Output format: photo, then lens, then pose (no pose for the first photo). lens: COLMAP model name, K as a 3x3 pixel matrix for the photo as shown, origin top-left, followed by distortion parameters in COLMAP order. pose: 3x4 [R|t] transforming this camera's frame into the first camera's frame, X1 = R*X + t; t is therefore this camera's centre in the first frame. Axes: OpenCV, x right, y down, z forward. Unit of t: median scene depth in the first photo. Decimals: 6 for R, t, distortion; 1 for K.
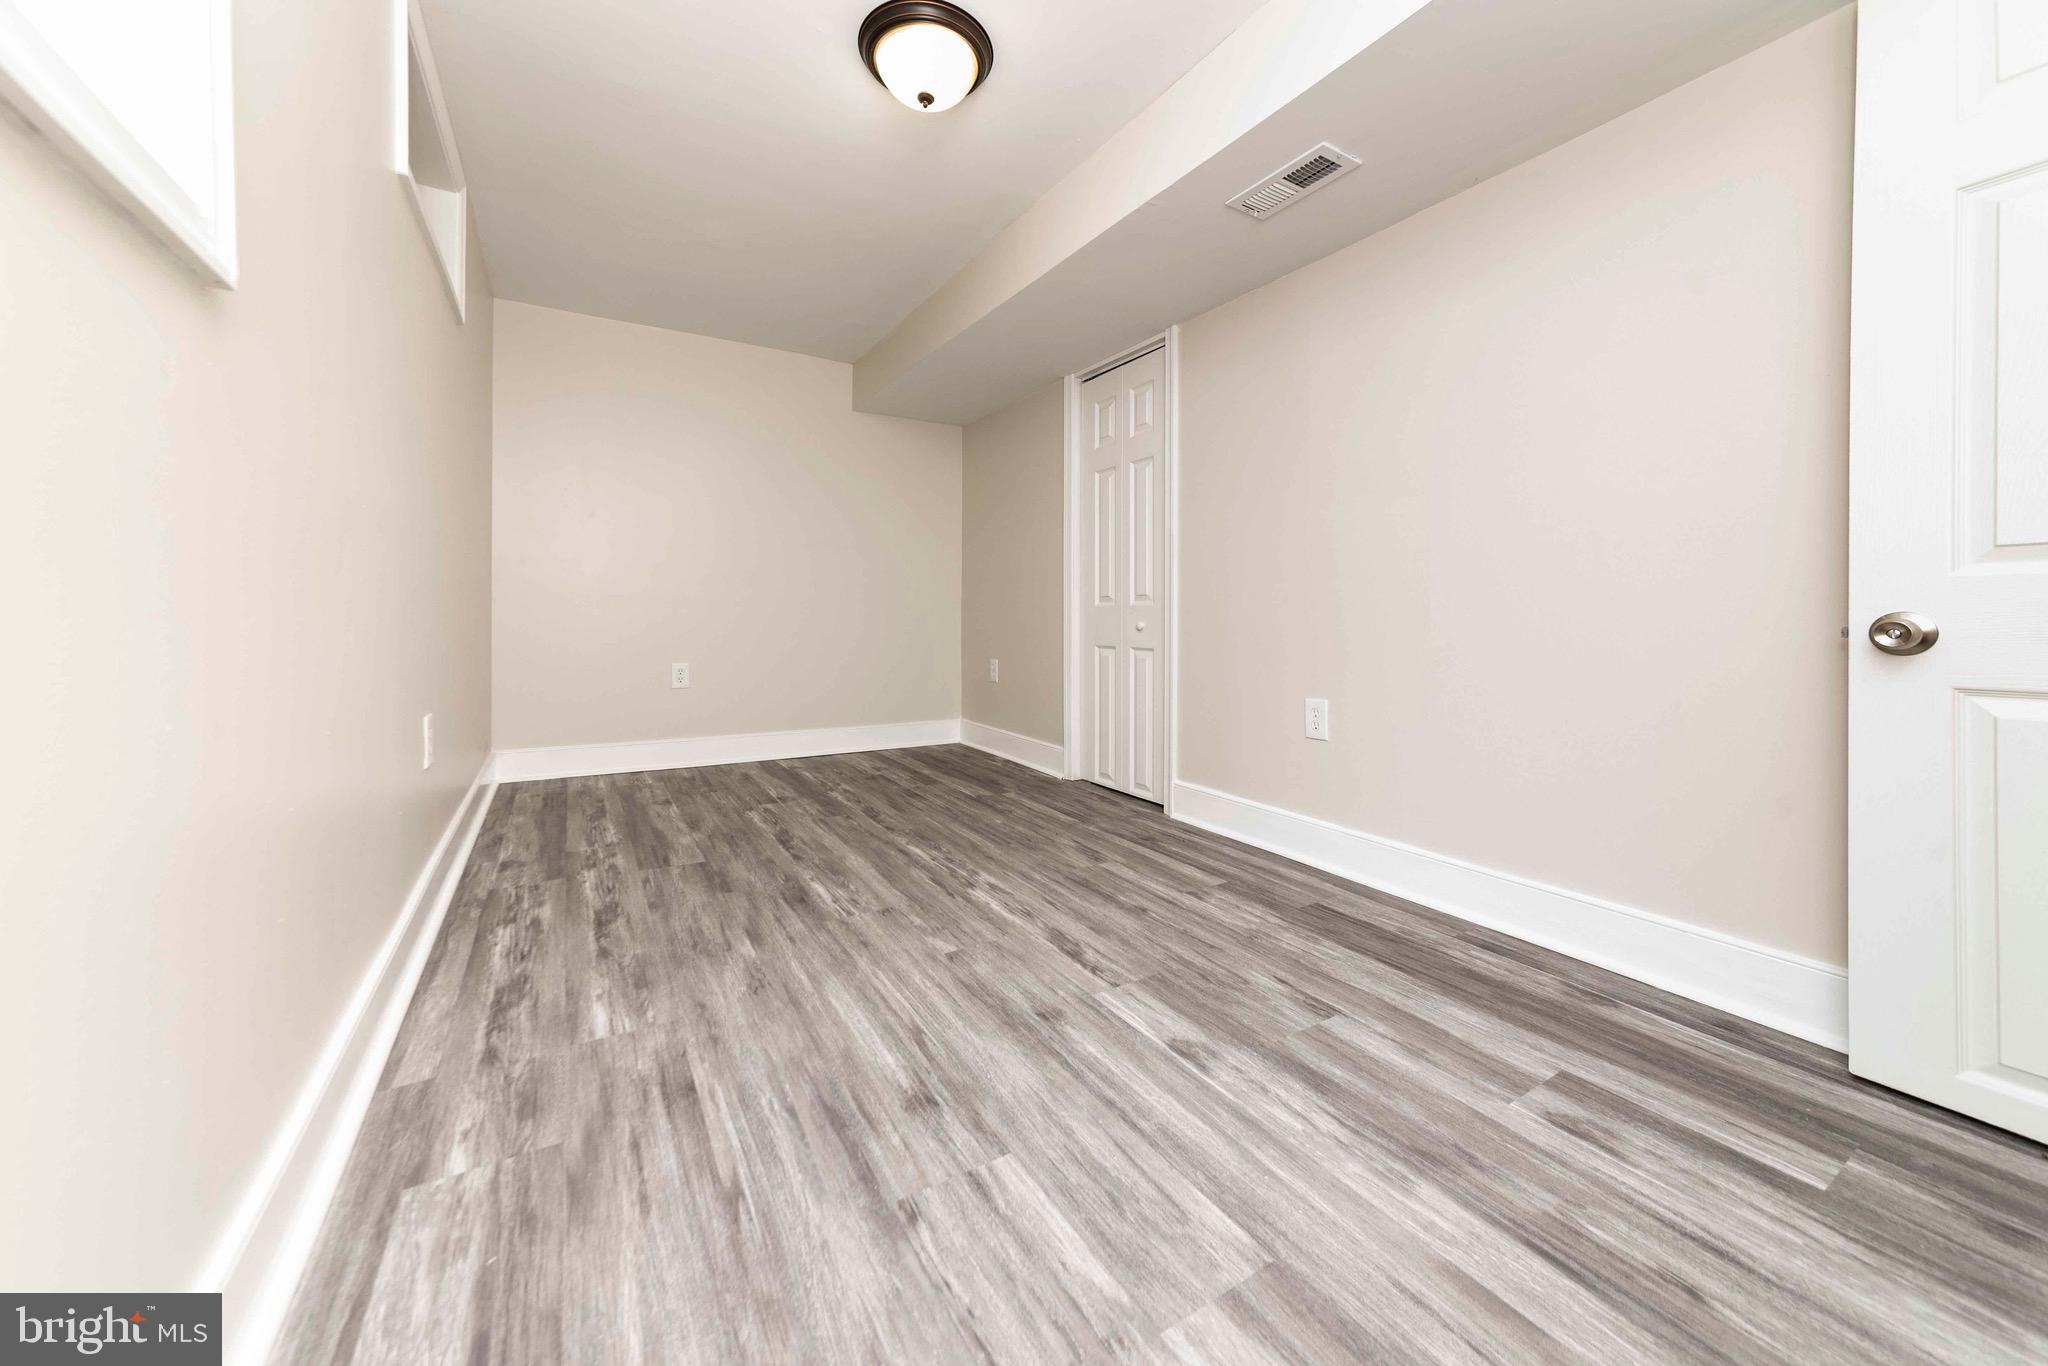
lens RADIAL K [[721.3, 0, 1009.2], [0, 721.3, 696.5], [0, 0, 1]] dist [-0.000049, -0.000231]
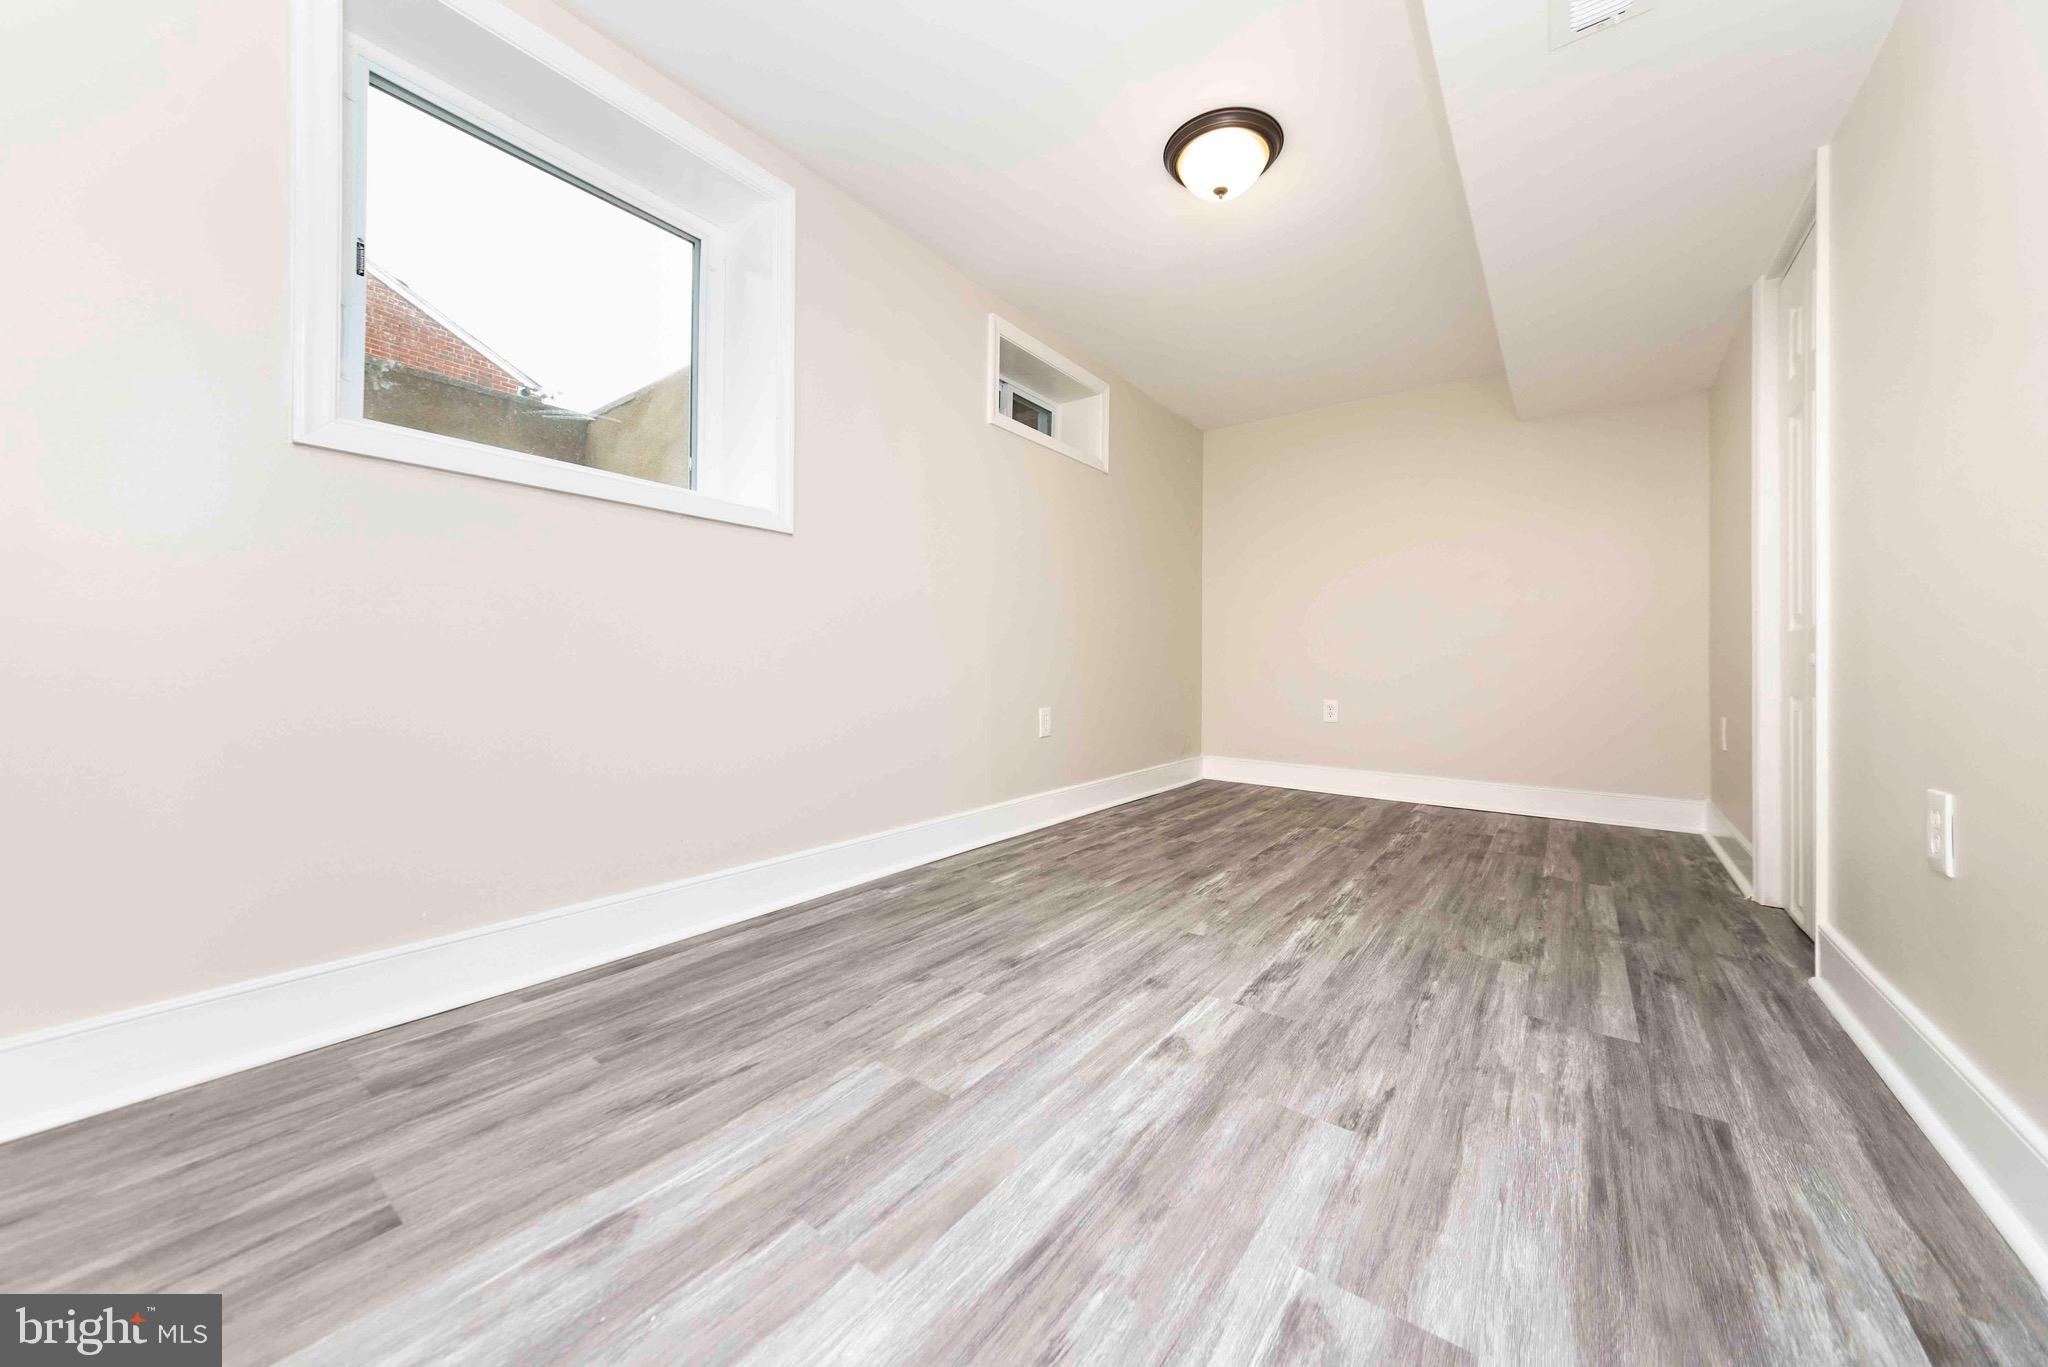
lens RADIAL K [[721.3, 0, 1028.0], [0, 721.3, 671.7], [0, 0, 1]] dist [-0.000049, -0.000231]
pose [[0.386820, 0.006107, -0.922135, 0.854538], [-0.112121, 0.992871, -0.040457, 0.019472], [0.915314, 0.119040, 0.384747, 0.270668]]
